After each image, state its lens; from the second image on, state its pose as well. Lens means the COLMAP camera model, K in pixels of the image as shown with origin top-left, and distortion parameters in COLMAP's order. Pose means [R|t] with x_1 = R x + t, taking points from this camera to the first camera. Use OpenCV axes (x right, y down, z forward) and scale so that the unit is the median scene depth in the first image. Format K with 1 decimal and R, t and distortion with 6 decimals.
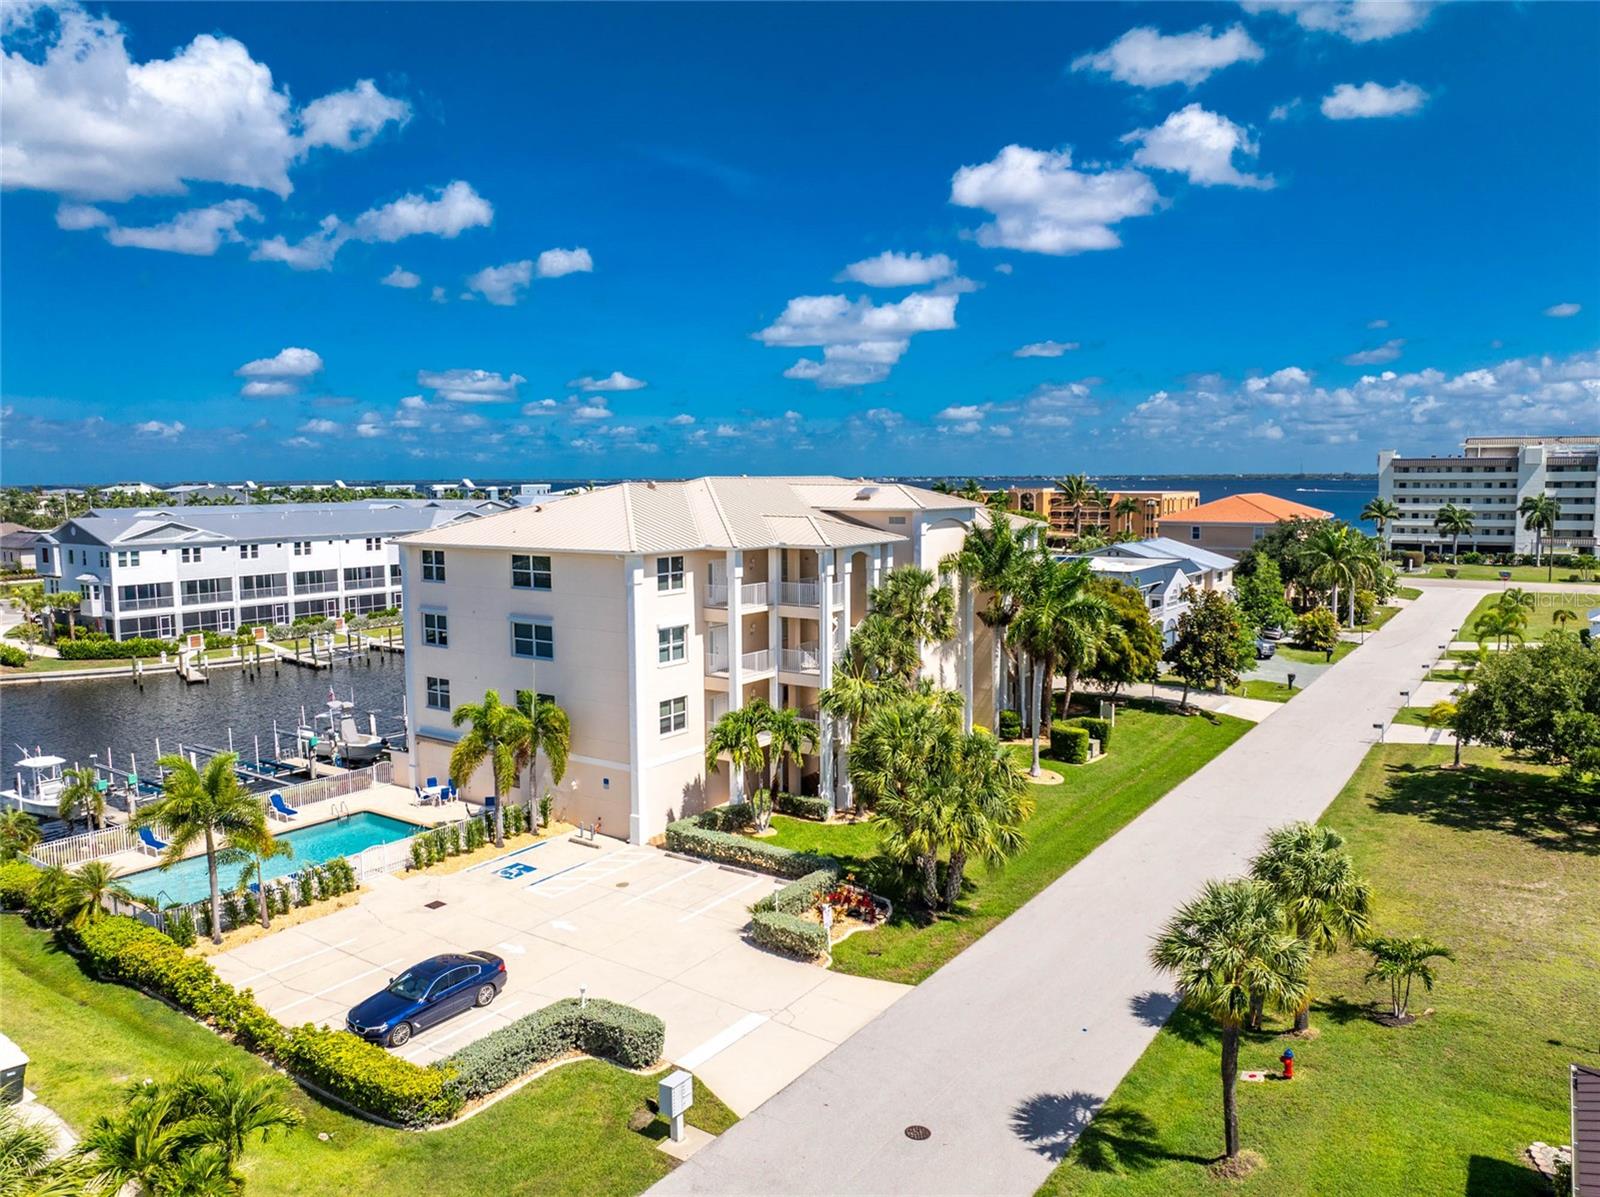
lens RADIAL K [[1128.5, 0, 807.6], [0, 1128.5, 595.5], [0, 0, 1]] dist [-0.038483, 0.002801]
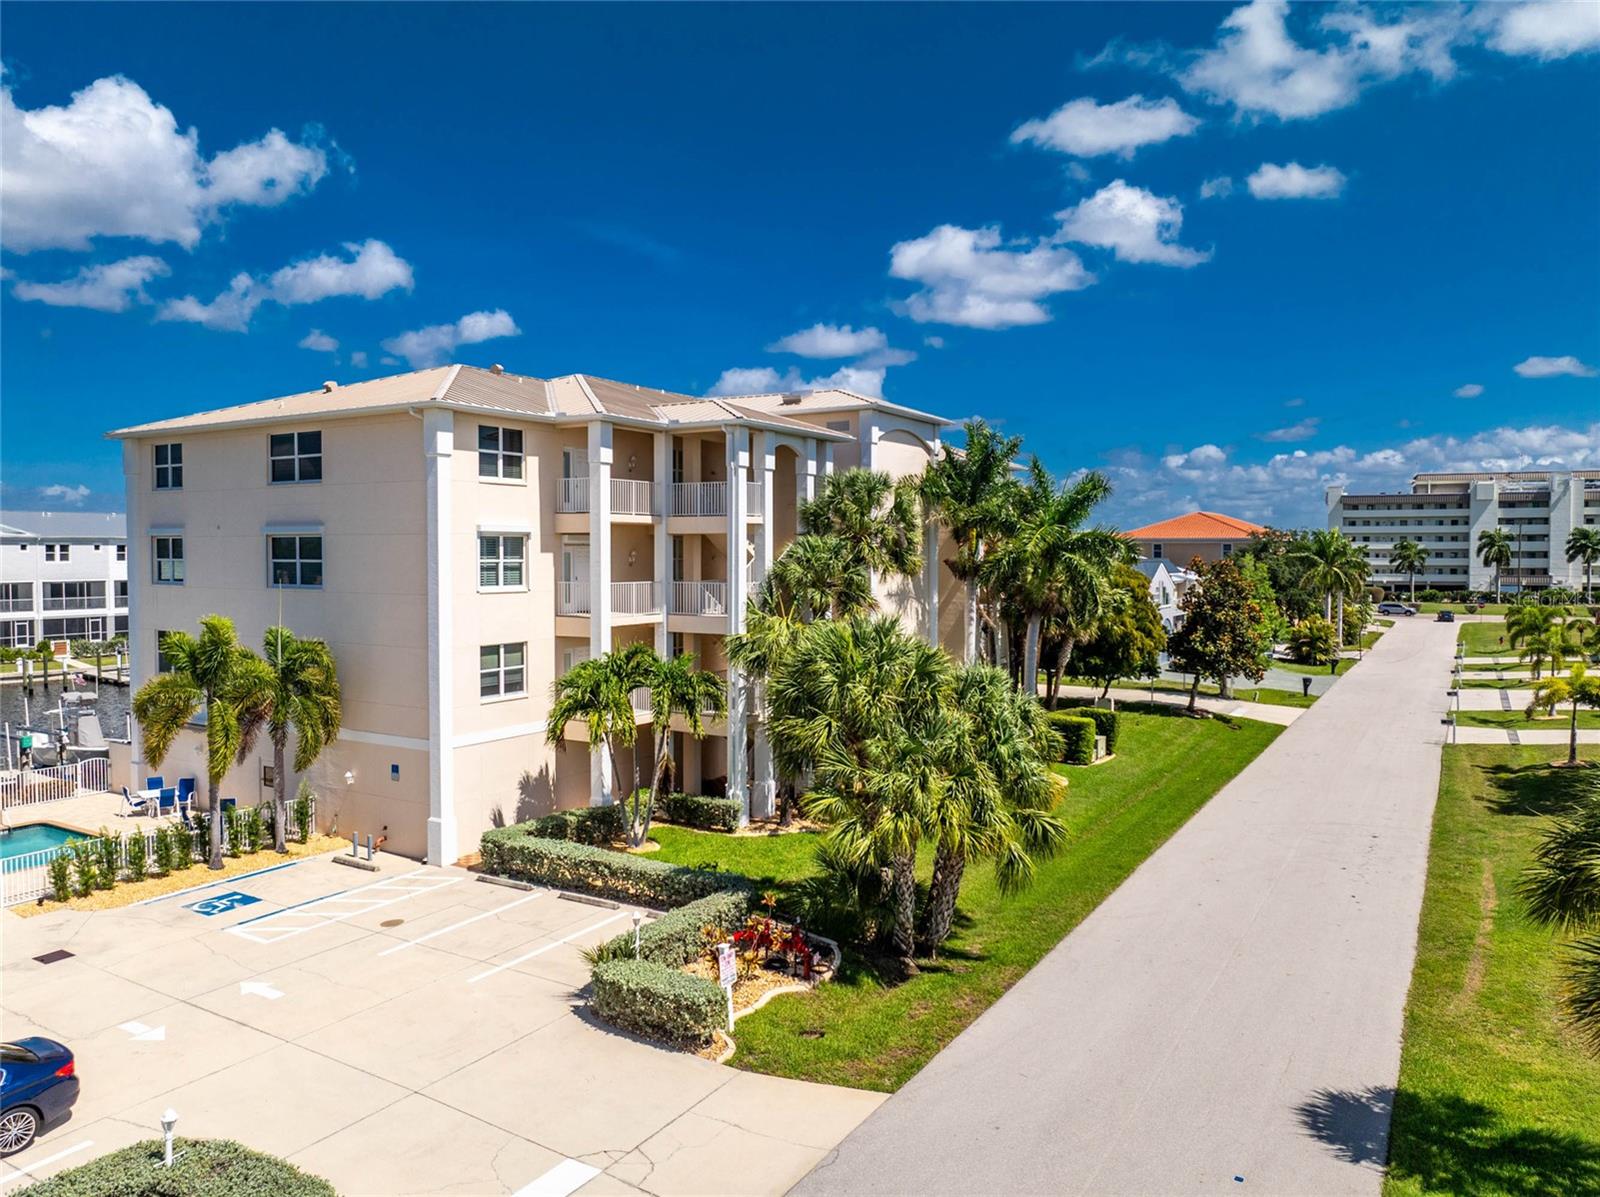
lens RADIAL K [[1130.9, 0, 808.5], [0, 1130.9, 599.2], [0, 0, 1]] dist [-0.042930, -0.001732]
pose [[0.997846, 0.004105, 0.065470, 0.015029], [-0.000193, 0.998219, -0.059658, 0.101868], [-0.065598, 0.059517, 0.996070, 0.321562]]
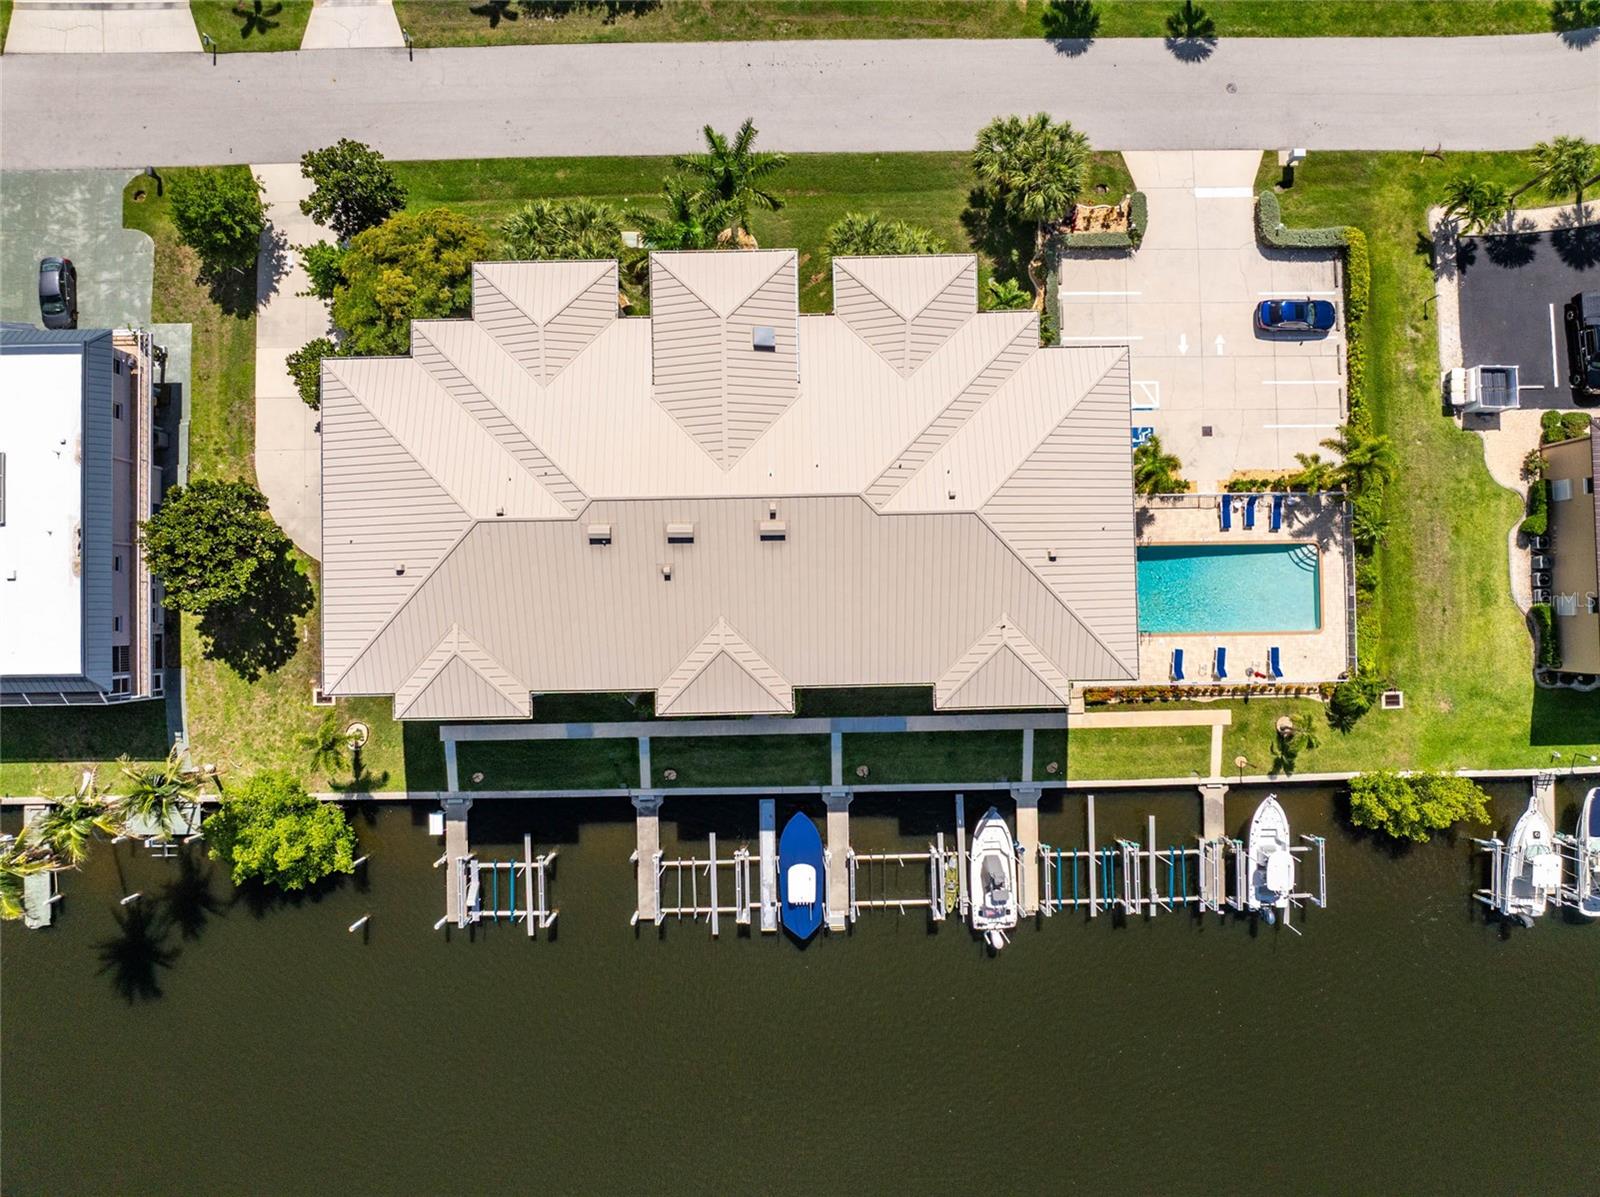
lens RADIAL K [[1126.9, 0, 801.0], [0, 1126.9, 590.1], [0, 0, 1]] dist [-0.037036, -0.009724]
pose [[-0.583525, -0.811804, 0.021741, -0.170473], [0.066119, -0.020810, 0.997595, -1.154702], [-0.809399, 0.583559, 0.065819, 1.231888]]
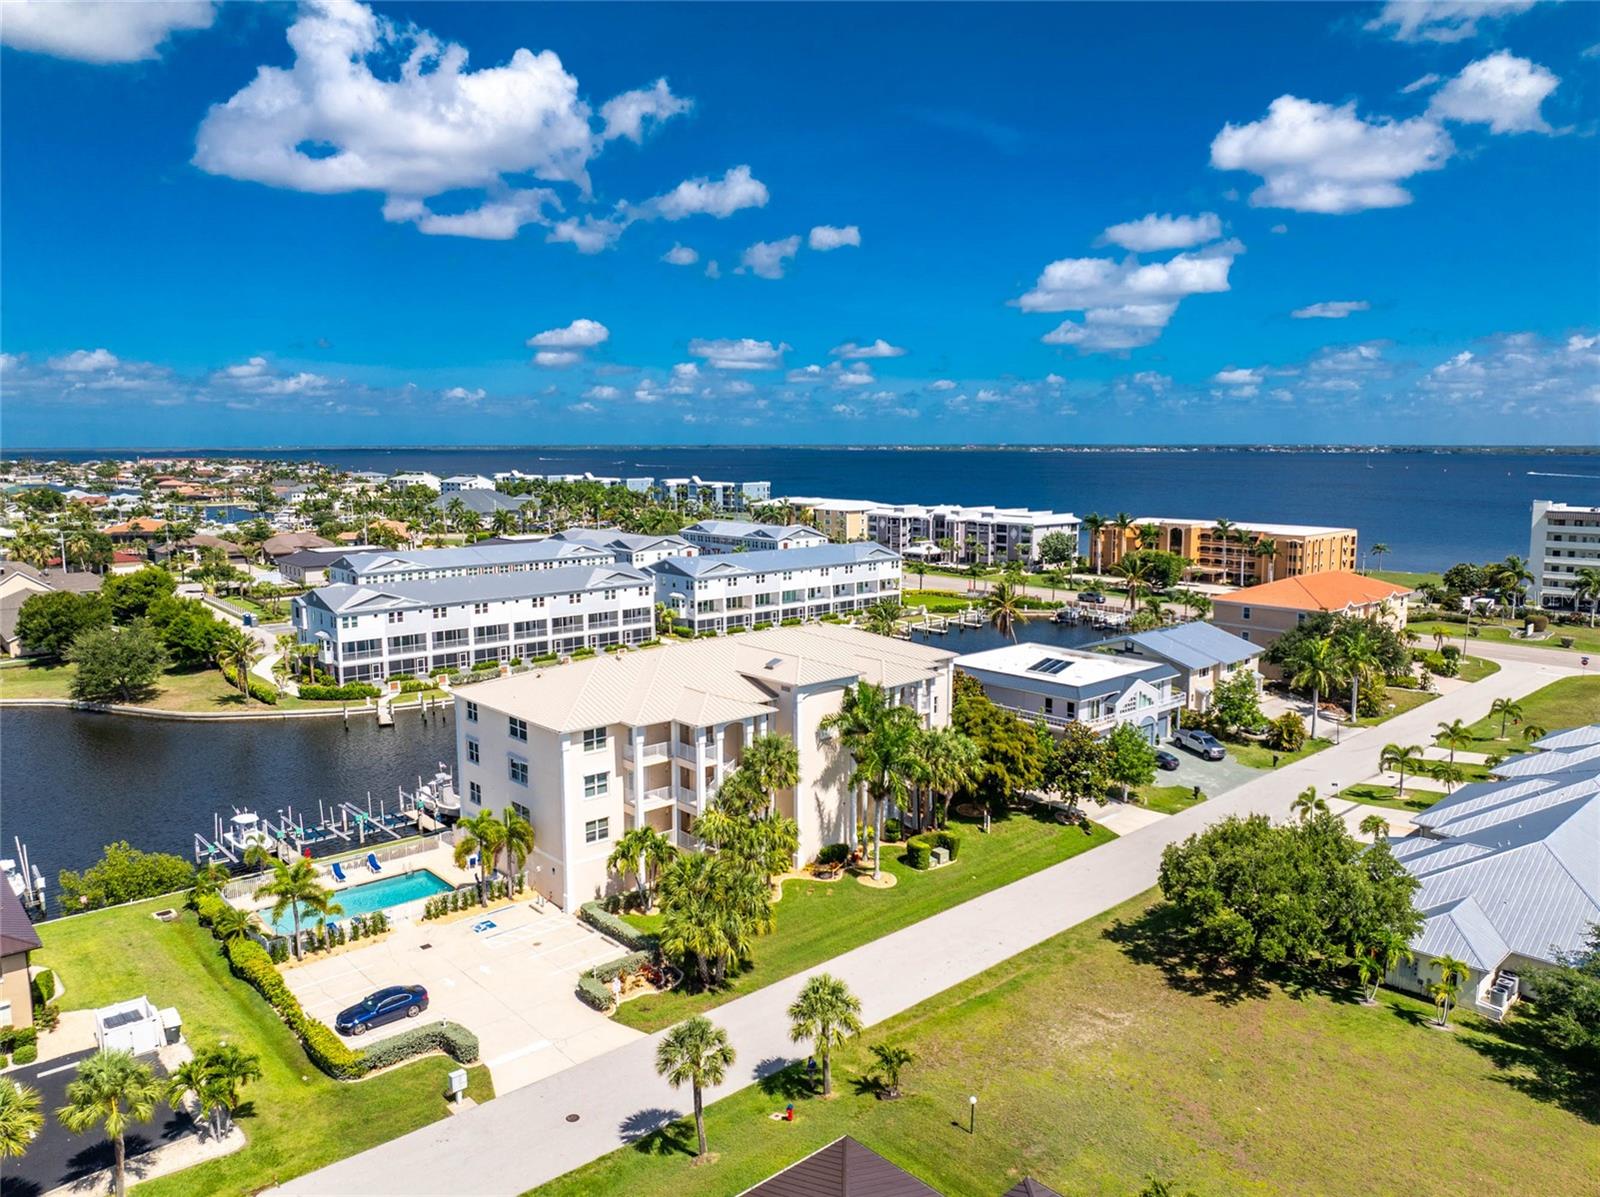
lens RADIAL K [[1126.7, 0, 802.5], [0, 1126.7, 593.8], [0, 0, 1]] dist [-0.031063, -0.008536]
pose [[0.973354, 0.035257, -0.226579, 0.474378], [-0.028689, 0.999069, 0.032217, -0.264575], [0.227504, -0.024858, 0.973460, -0.405465]]
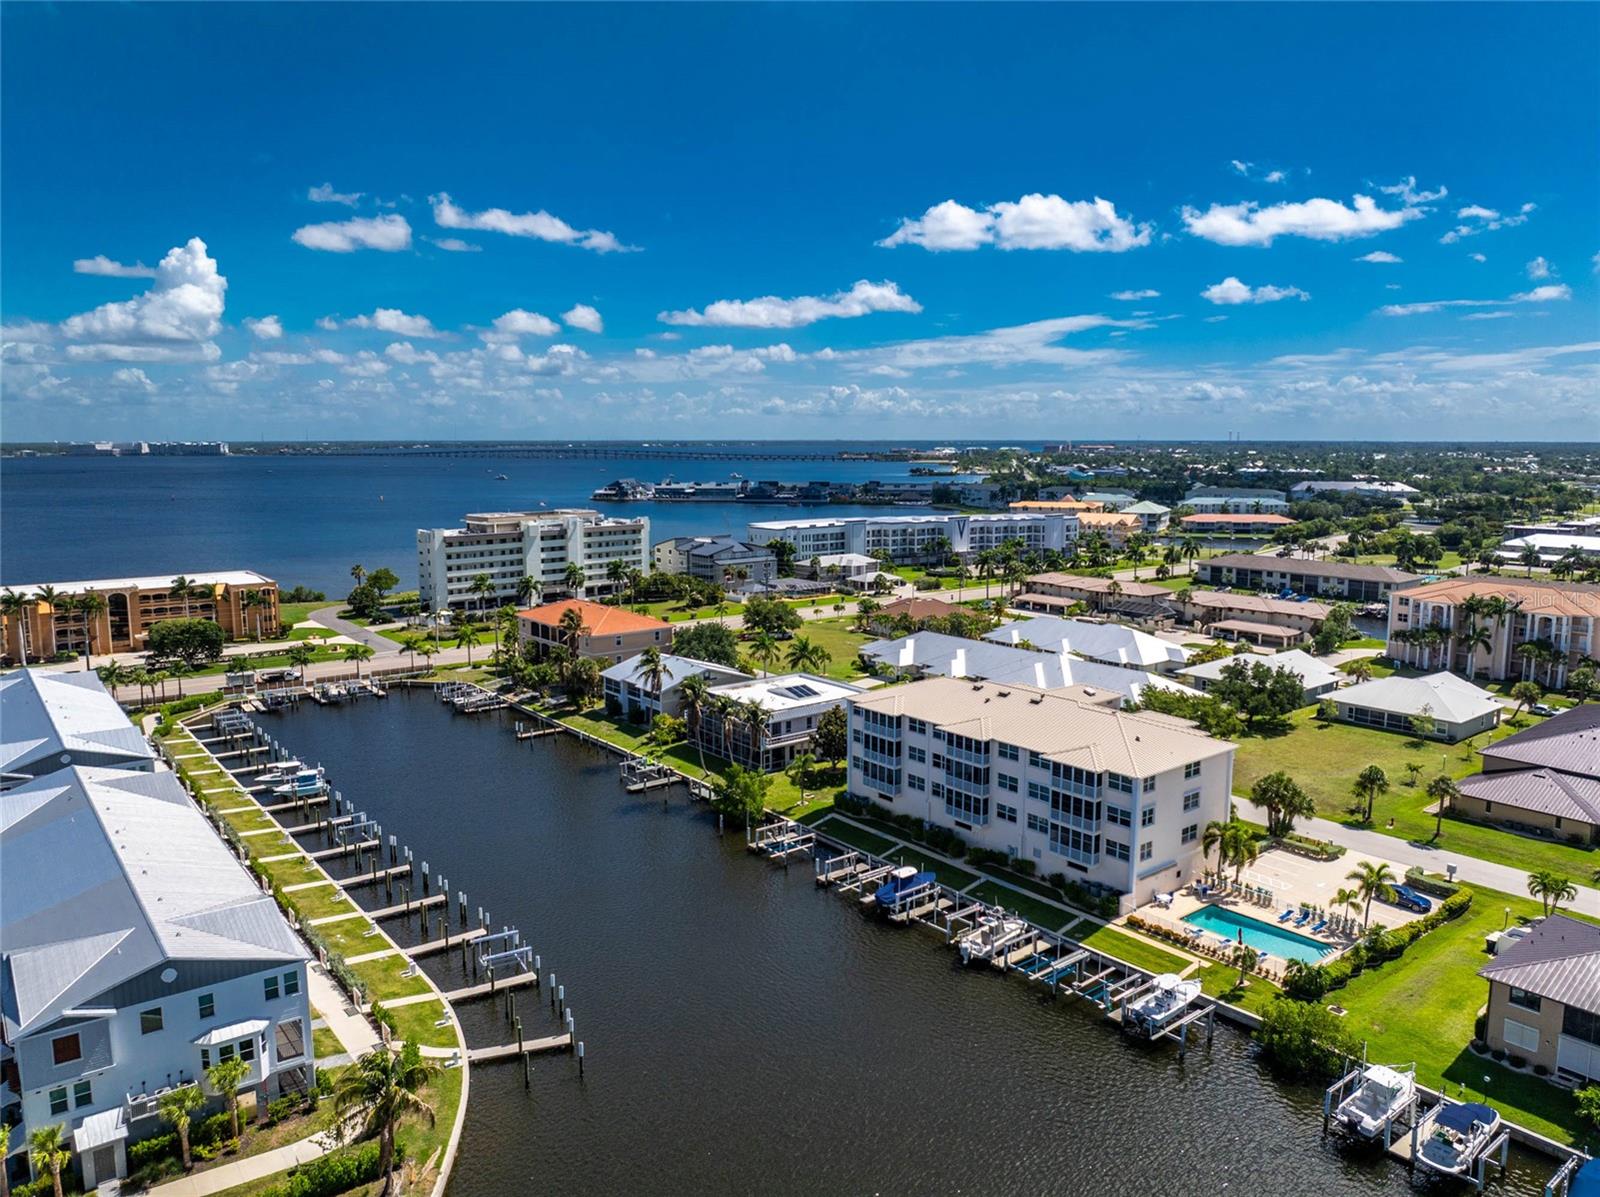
lens RADIAL K [[1119.8, 0, 802.0], [0, 1119.8, 596.0], [0, 0, 1]] dist [-0.030465, -0.007822]
pose [[0.290708, -0.124626, 0.948661, -2.349232], [0.096606, 0.990237, 0.100484, -0.609354], [-0.951922, 0.062435, 0.299910, 1.043367]]
